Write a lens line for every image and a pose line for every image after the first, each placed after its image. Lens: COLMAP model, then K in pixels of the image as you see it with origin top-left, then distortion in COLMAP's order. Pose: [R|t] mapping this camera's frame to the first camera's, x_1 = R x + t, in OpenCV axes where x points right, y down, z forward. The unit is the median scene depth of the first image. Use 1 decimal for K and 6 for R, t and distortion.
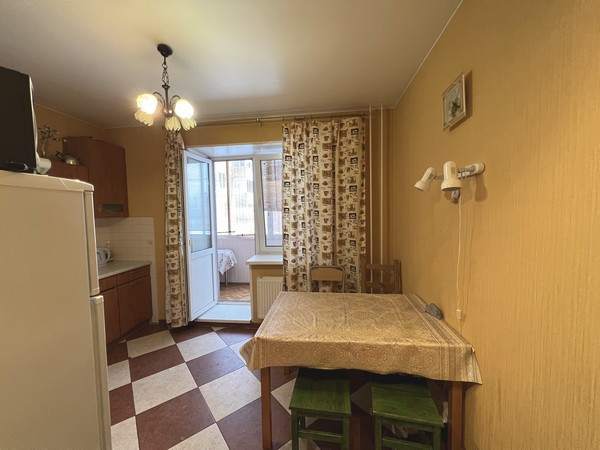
lens RADIAL K [[241.5, 0, 299.6], [0, 241.5, 224.5], [0, 0, 1]] dist [-0.002015, -0.000280]
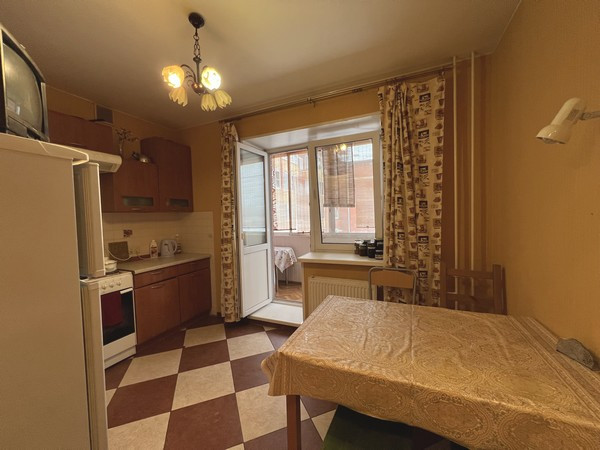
lens RADIAL K [[241.5, 0, 298.2], [0, 241.5, 224.2], [0, 0, 1]] dist [-0.002015, -0.000280]
pose [[0.955229, 0.003743, -0.295843, 0.060258], [-0.006865, 0.999931, -0.009515, 0.041965], [0.295787, 0.011120, 0.955189, 0.169877]]
